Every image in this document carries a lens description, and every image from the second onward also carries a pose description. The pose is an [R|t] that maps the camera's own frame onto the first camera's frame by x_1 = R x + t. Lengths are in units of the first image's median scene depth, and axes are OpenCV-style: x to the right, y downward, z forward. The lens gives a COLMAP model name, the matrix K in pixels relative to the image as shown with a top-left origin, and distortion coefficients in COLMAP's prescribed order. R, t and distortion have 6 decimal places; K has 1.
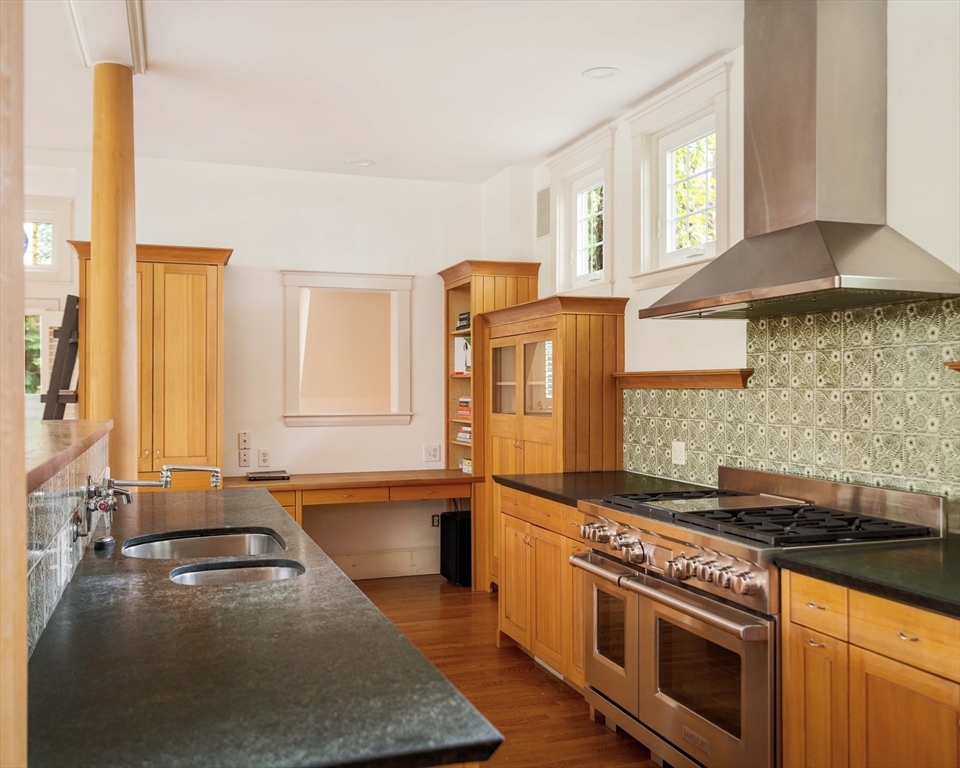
lens RADIAL K [[915.8, 0, 480.0], [0, 915.8, 384.0], [0, 0, 1]] dist [-0.002250, -0.003025]
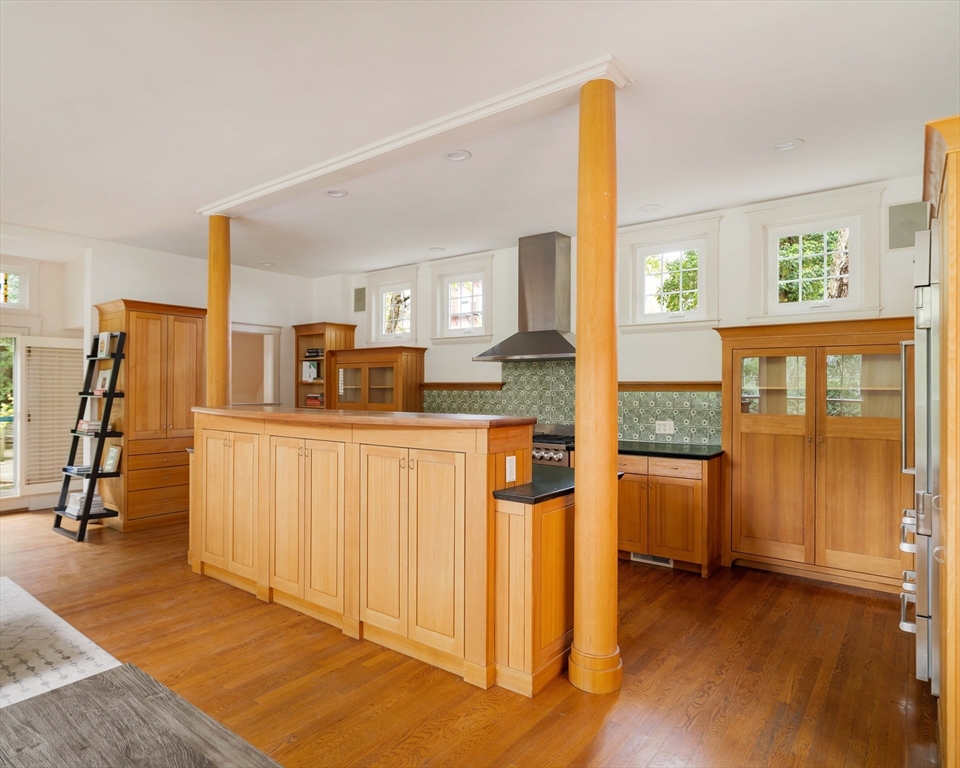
lens RADIAL K [[569.6, 0, 480.0], [0, 569.6, 384.0], [0, 0, 1]] dist [-0.003369, -0.001703]
pose [[0.843593, 0.007180, 0.536935, -0.442167], [-0.005142, 0.999973, -0.005294, -0.002488], [-0.536958, 0.001706, 0.843607, -0.196187]]
